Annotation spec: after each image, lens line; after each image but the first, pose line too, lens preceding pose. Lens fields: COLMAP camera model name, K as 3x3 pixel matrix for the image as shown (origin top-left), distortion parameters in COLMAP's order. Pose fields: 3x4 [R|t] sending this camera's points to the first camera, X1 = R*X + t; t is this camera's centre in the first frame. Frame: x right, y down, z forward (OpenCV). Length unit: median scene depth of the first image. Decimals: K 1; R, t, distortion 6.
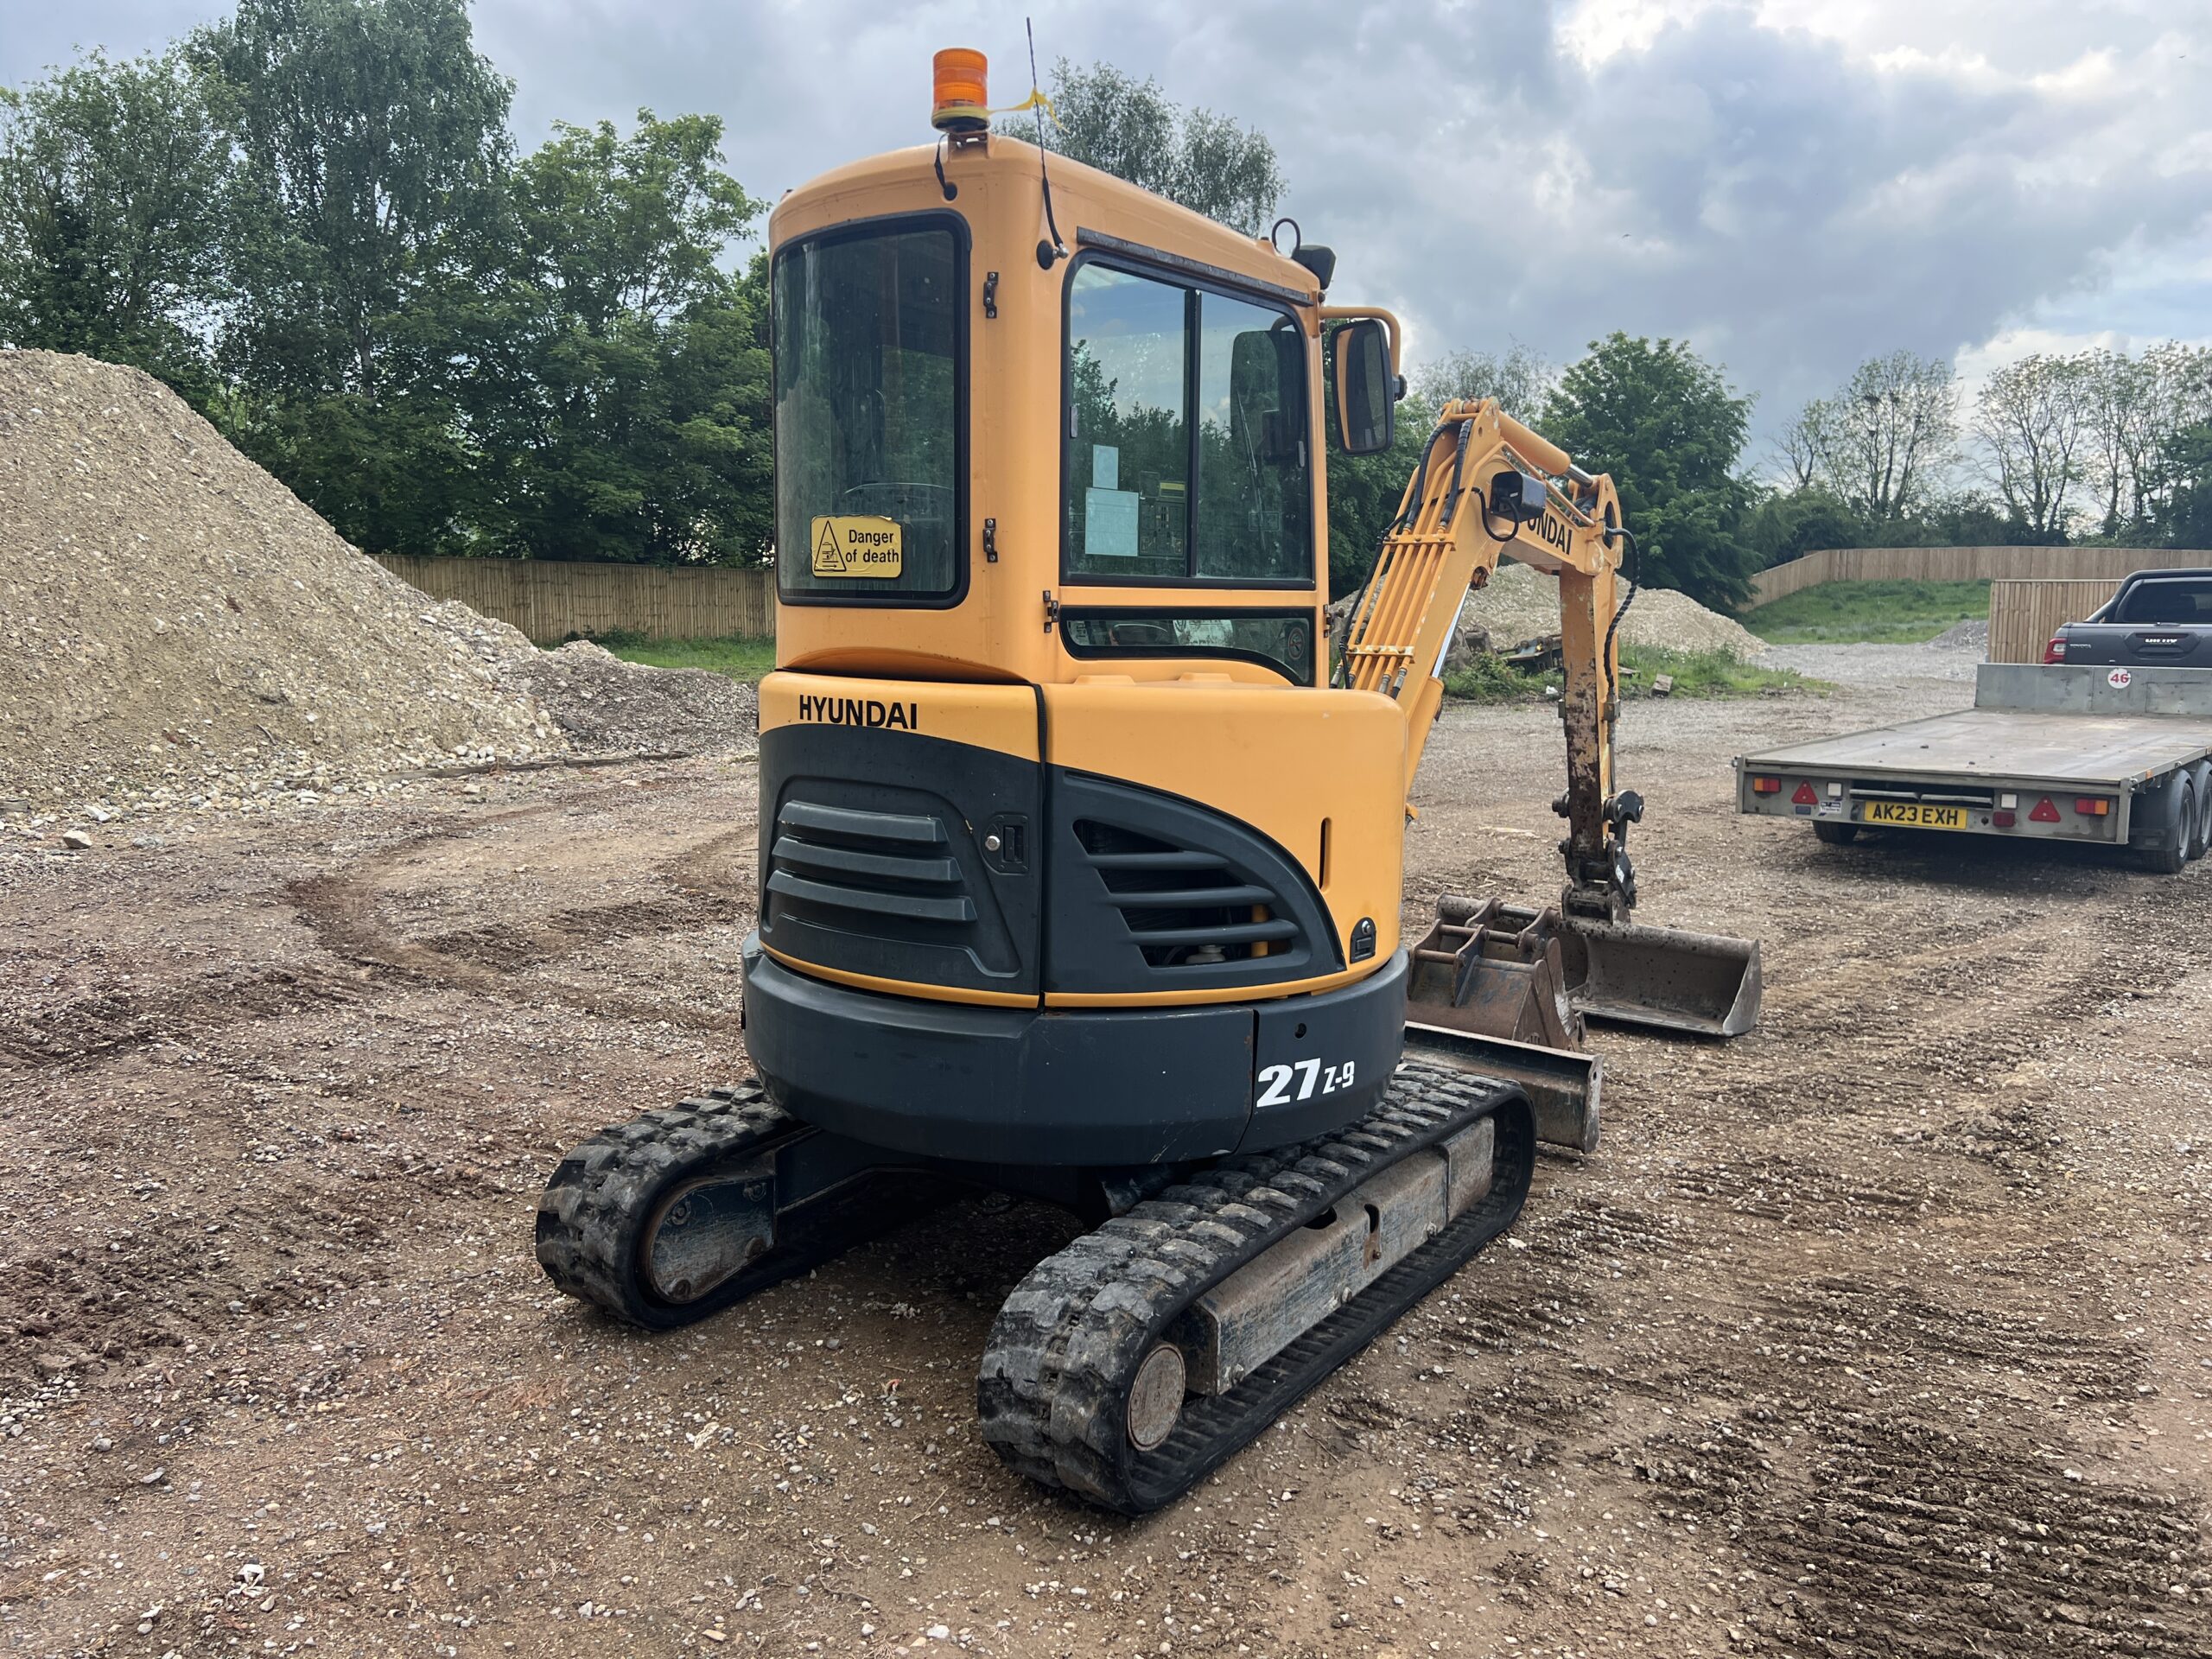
lens RADIAL K [[1637.2, 0, 1106.0], [0, 1637.2, 829.5], [0, 0, 1]] dist [0.043743, -0.035548]
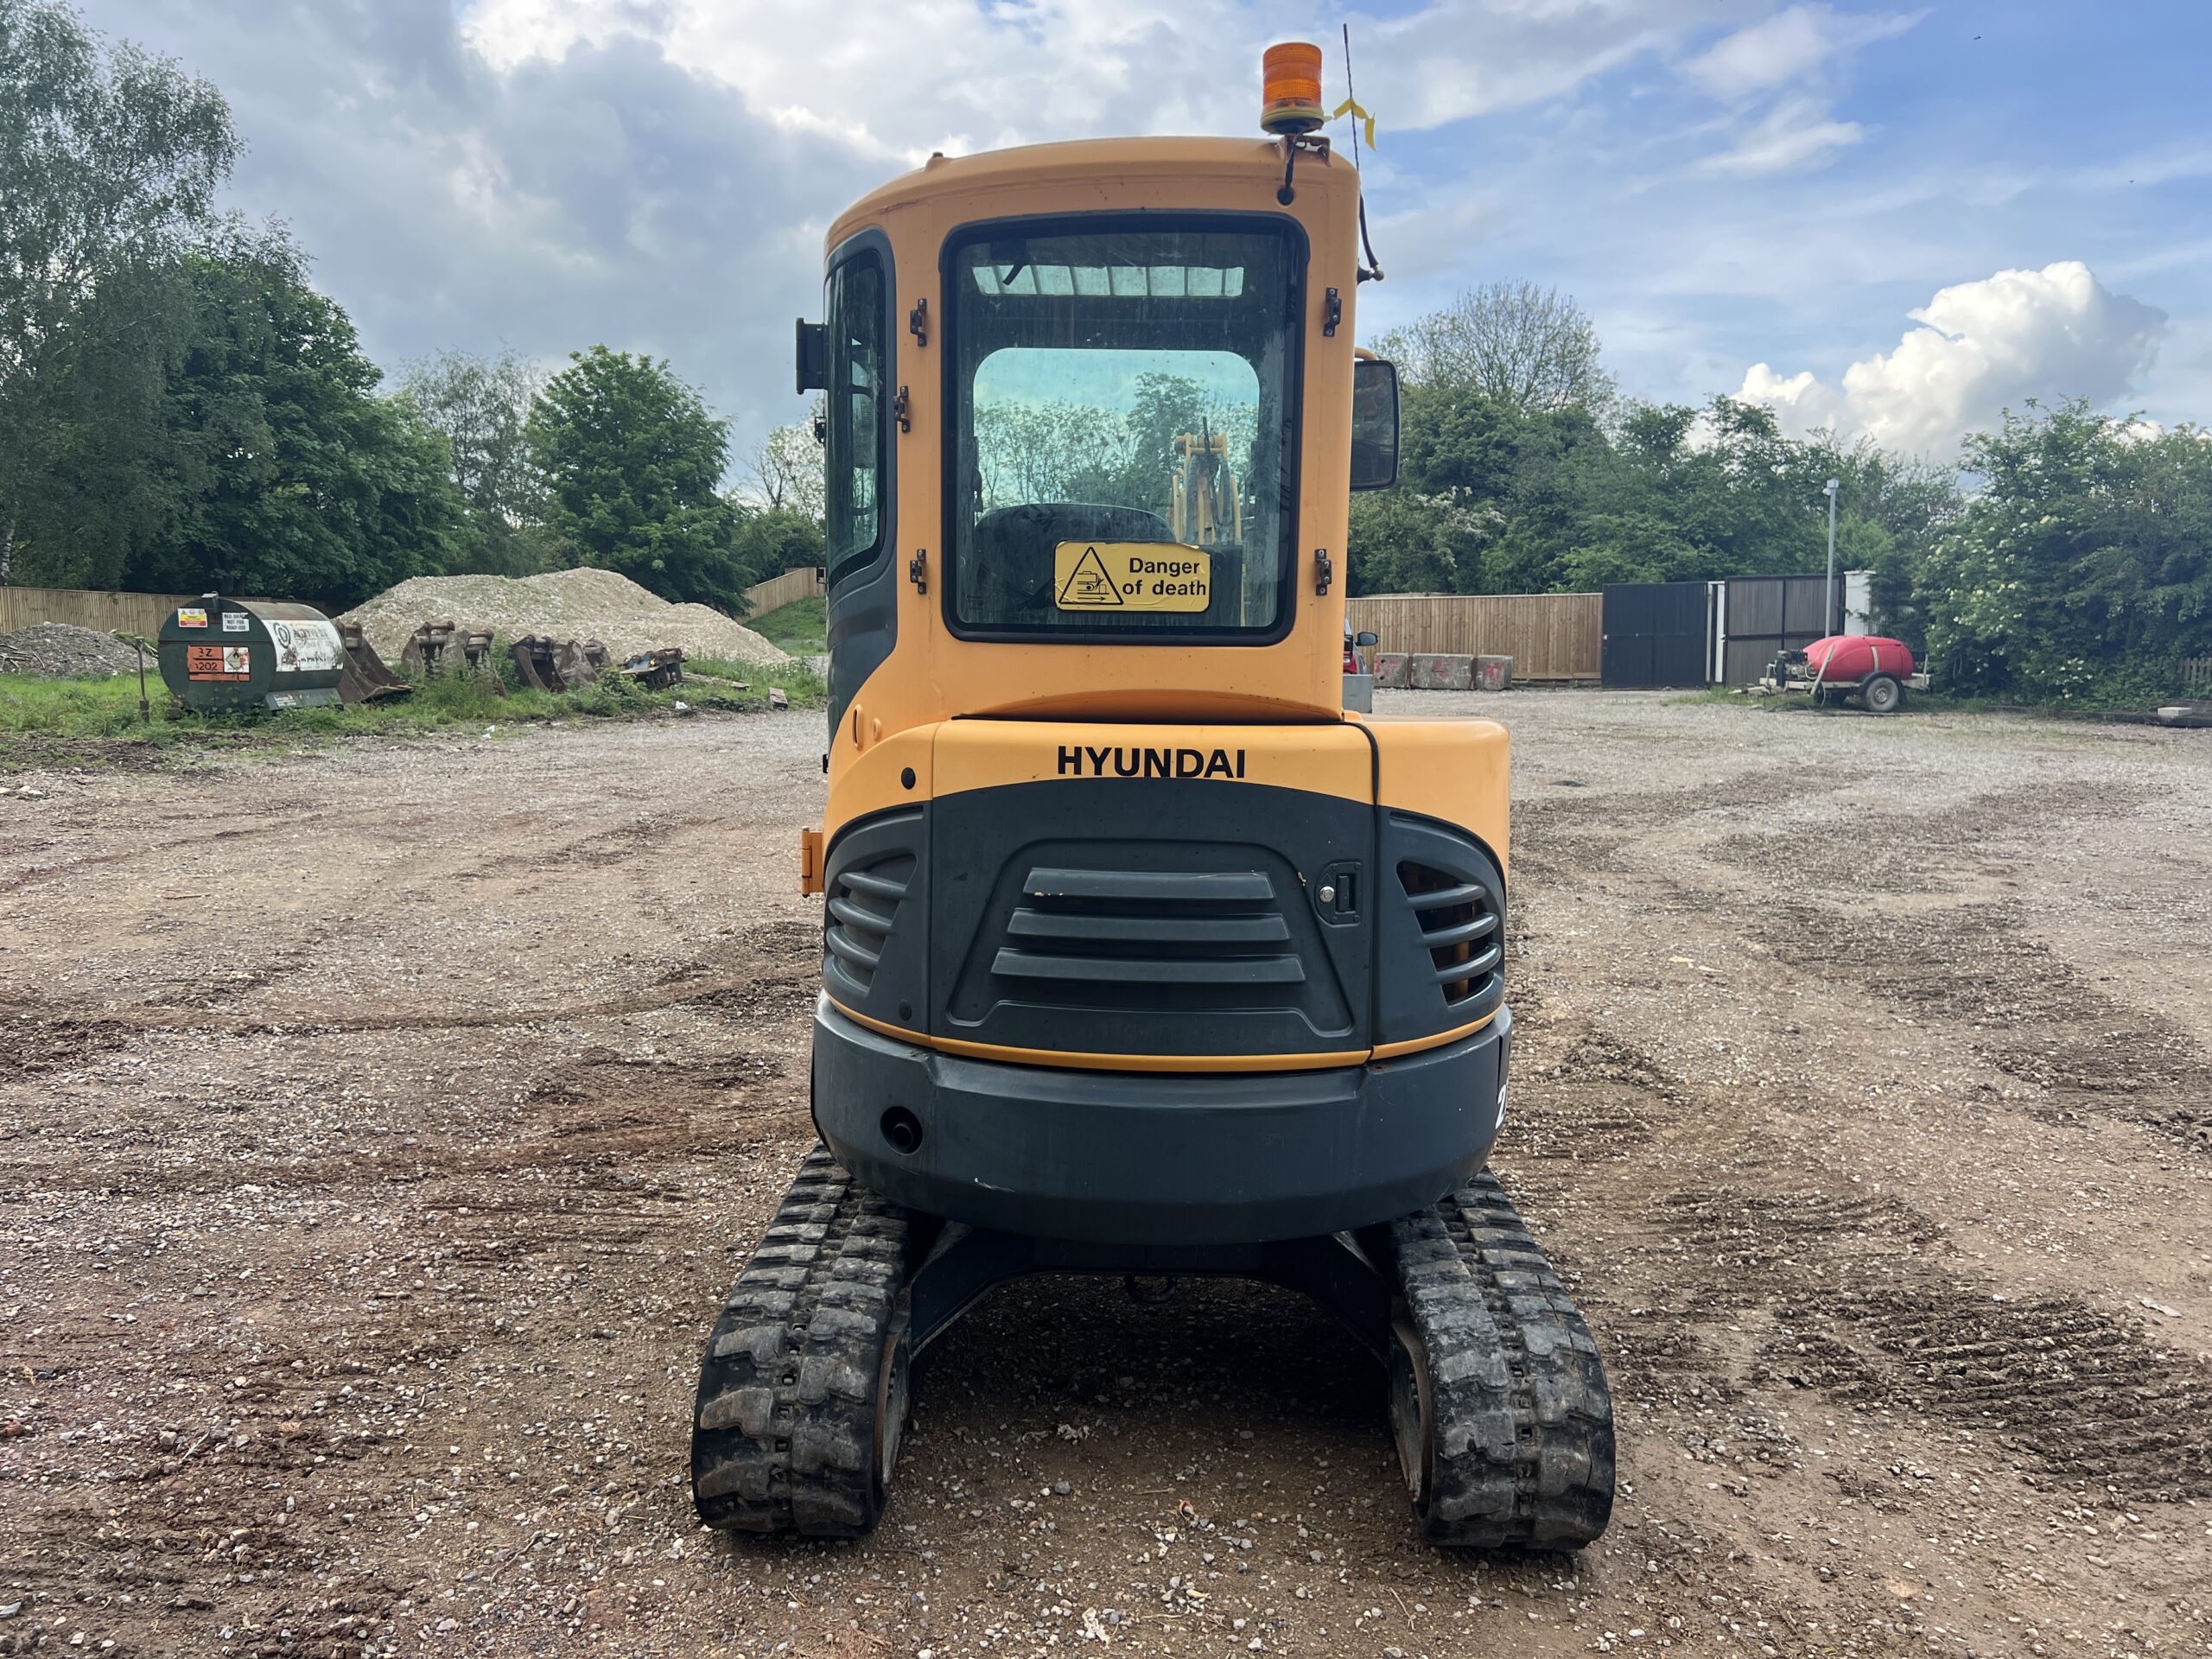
lens RADIAL K [[1640.7, 0, 1106.0], [0, 1640.7, 829.5], [0, 0, 1]] dist [0.057381, -0.064866]
pose [[0.829457, -0.072480, 0.553848, -0.586489], [0.076762, 0.996929, 0.015504, -0.044915], [-0.553271, 0.029655, 0.832474, 0.240811]]
